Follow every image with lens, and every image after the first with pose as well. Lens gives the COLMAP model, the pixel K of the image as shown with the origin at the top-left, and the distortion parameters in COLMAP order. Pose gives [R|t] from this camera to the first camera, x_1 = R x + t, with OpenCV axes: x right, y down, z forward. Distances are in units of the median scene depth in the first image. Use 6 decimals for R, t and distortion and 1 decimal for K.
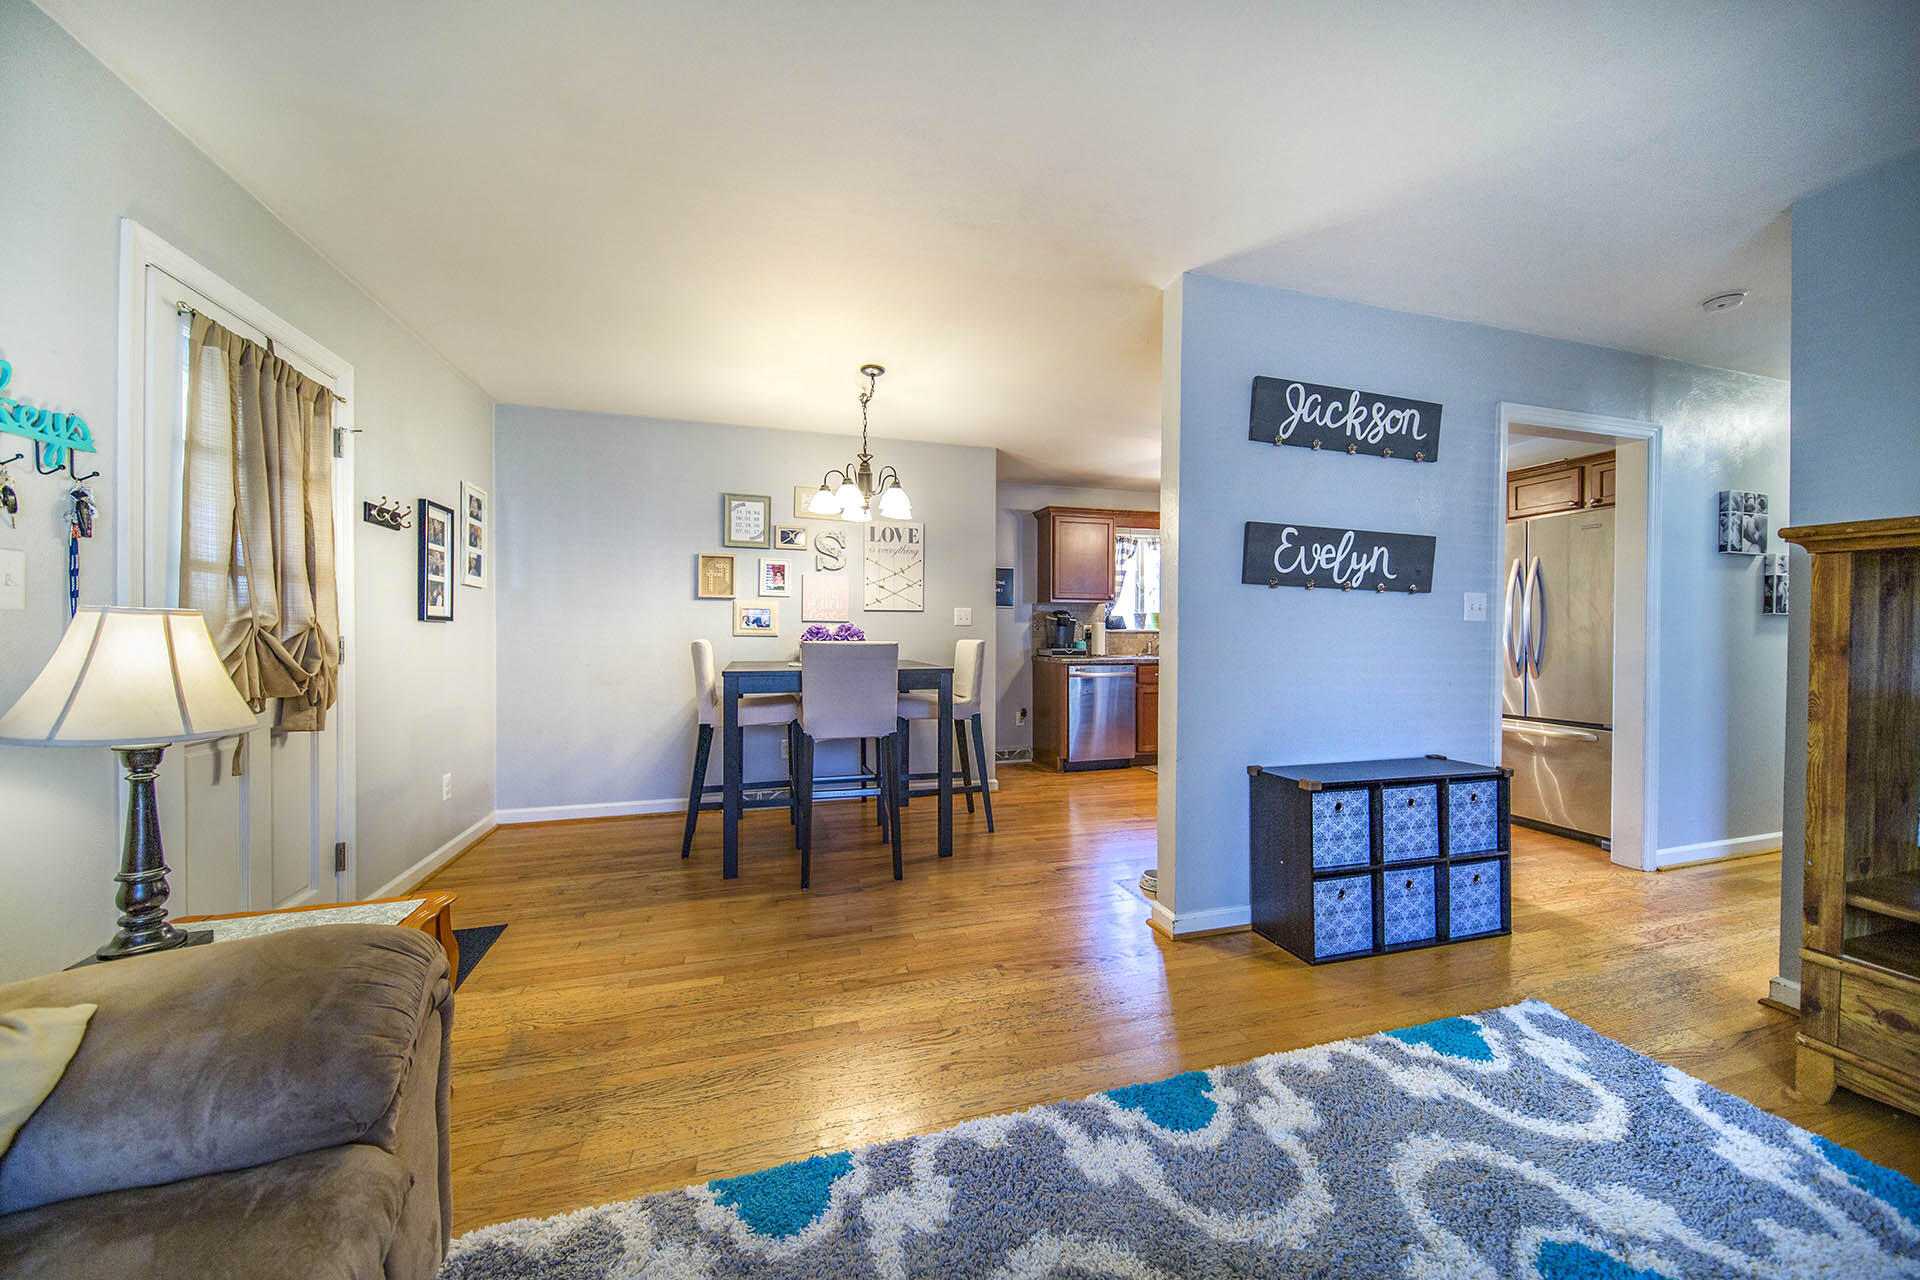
lens RADIAL K [[676.0, 0, 960.8], [0, 676.0, 635.7], [0, 0, 1]] dist [0.004635, -0.003615]
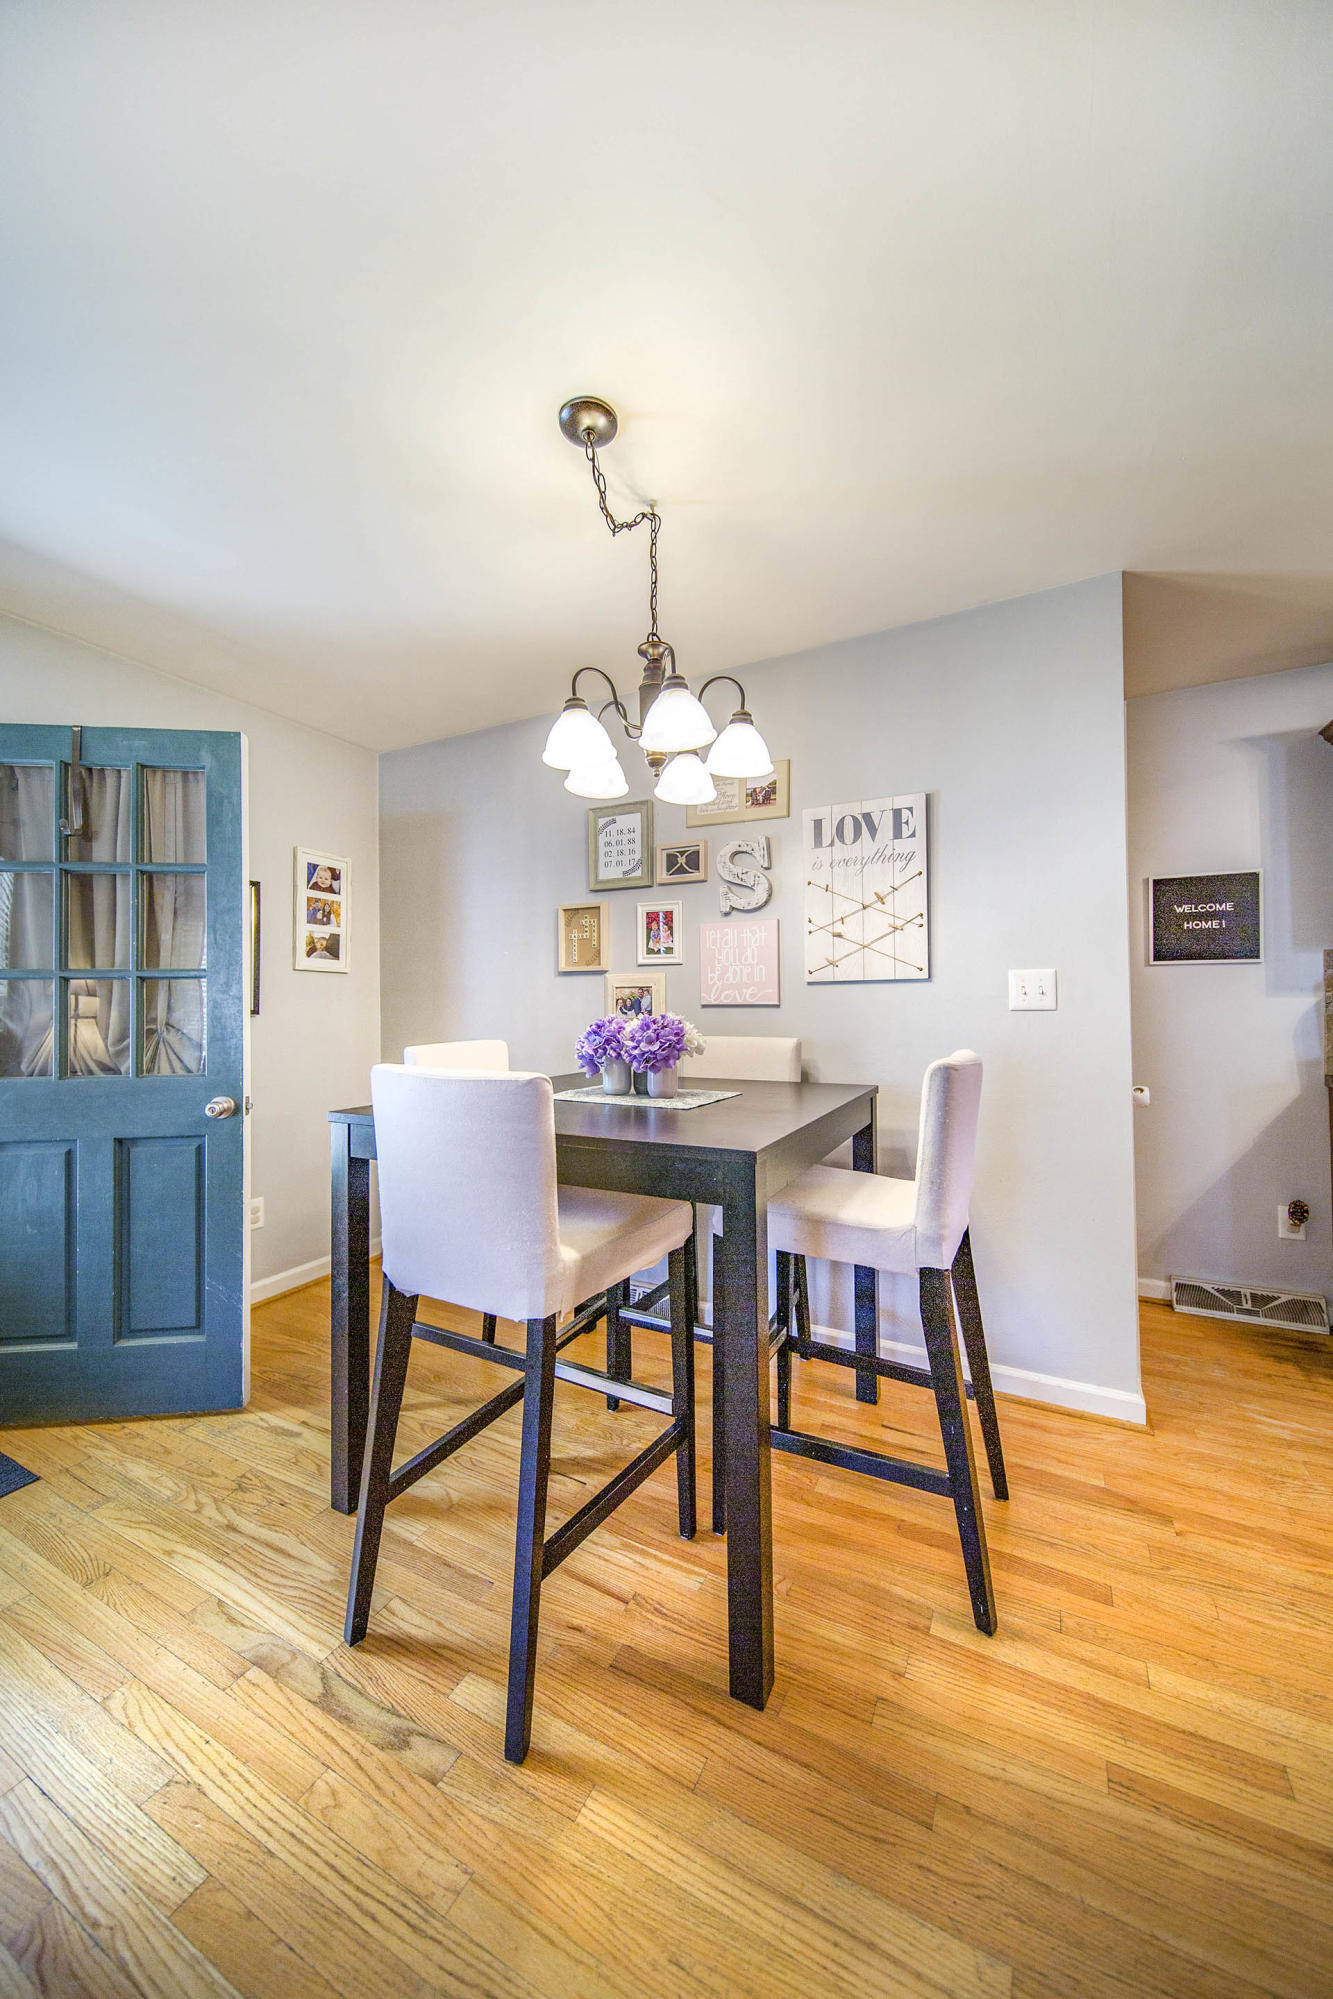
lens RADIAL K [[703.8, 0, 657.7], [0, 703.8, 997.9], [0, 0, 1]] dist [0.004635, -0.003615]
pose [[0.715735, -0.019038, -0.698113, 0.157852], [0.007739, 0.999783, -0.019331, -0.017026], [0.698329, 0.008434, 0.715727, 0.557536]]
